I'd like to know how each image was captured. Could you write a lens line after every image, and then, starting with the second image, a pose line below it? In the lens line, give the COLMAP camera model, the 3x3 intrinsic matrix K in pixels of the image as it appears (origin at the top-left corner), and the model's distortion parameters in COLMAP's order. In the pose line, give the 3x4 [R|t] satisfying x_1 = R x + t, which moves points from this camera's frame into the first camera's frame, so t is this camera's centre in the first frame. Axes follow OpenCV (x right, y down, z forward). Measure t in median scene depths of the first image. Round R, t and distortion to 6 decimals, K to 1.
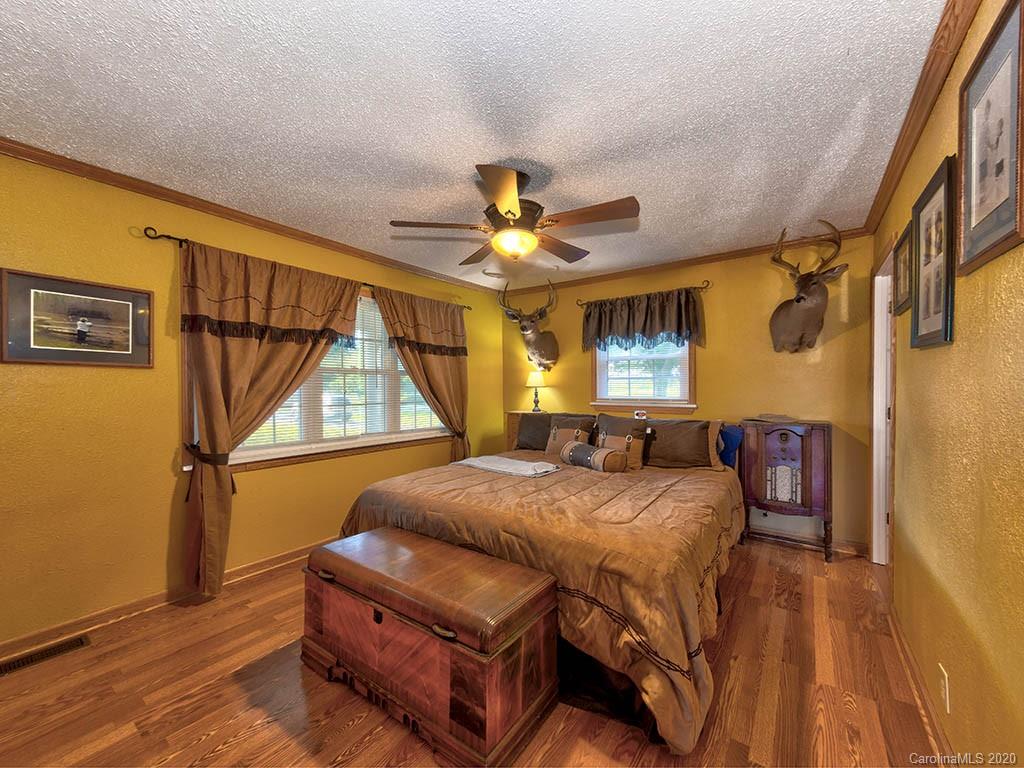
lens RADIAL K [[401.4, 0, 507.8], [0, 401.4, 391.5], [0, 0, 1]] dist [0.000800, 0.001197]
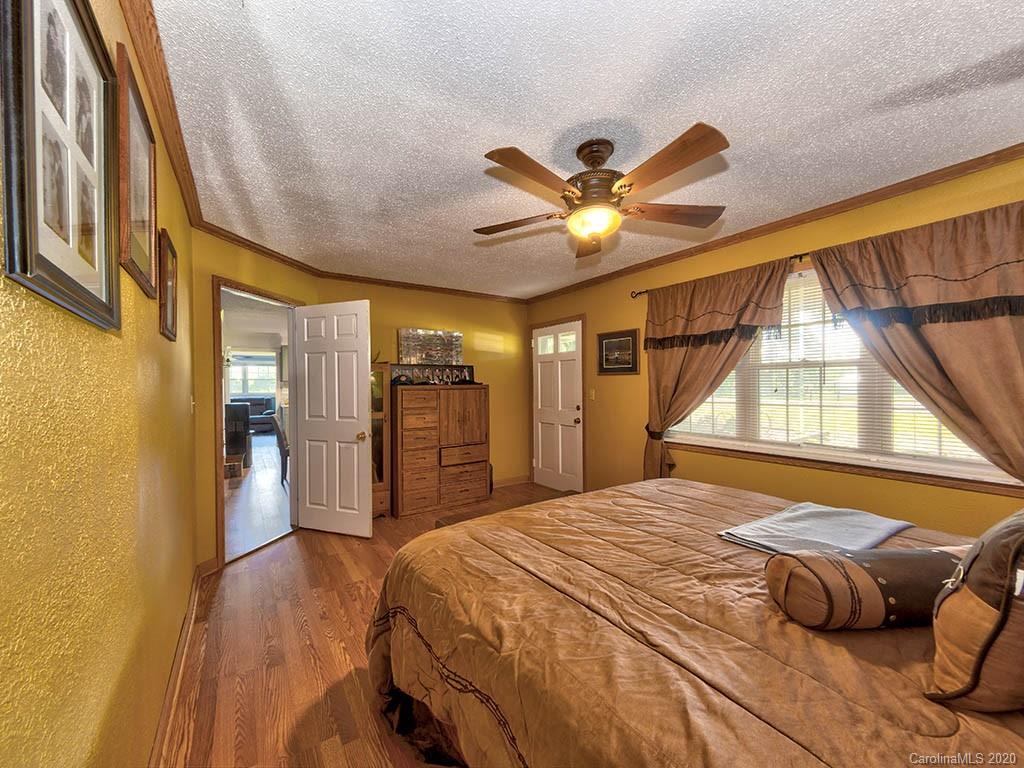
lens RADIAL K [[401.4, 0, 509.4], [0, 401.4, 384.8], [0, 0, 1]] dist [0.000800, 0.001197]
pose [[-0.339123, 0.005157, -0.940728, 0.672781], [0.002474, 0.999986, 0.004590, -0.016713], [0.940739, -0.000771, -0.339131, 0.818432]]
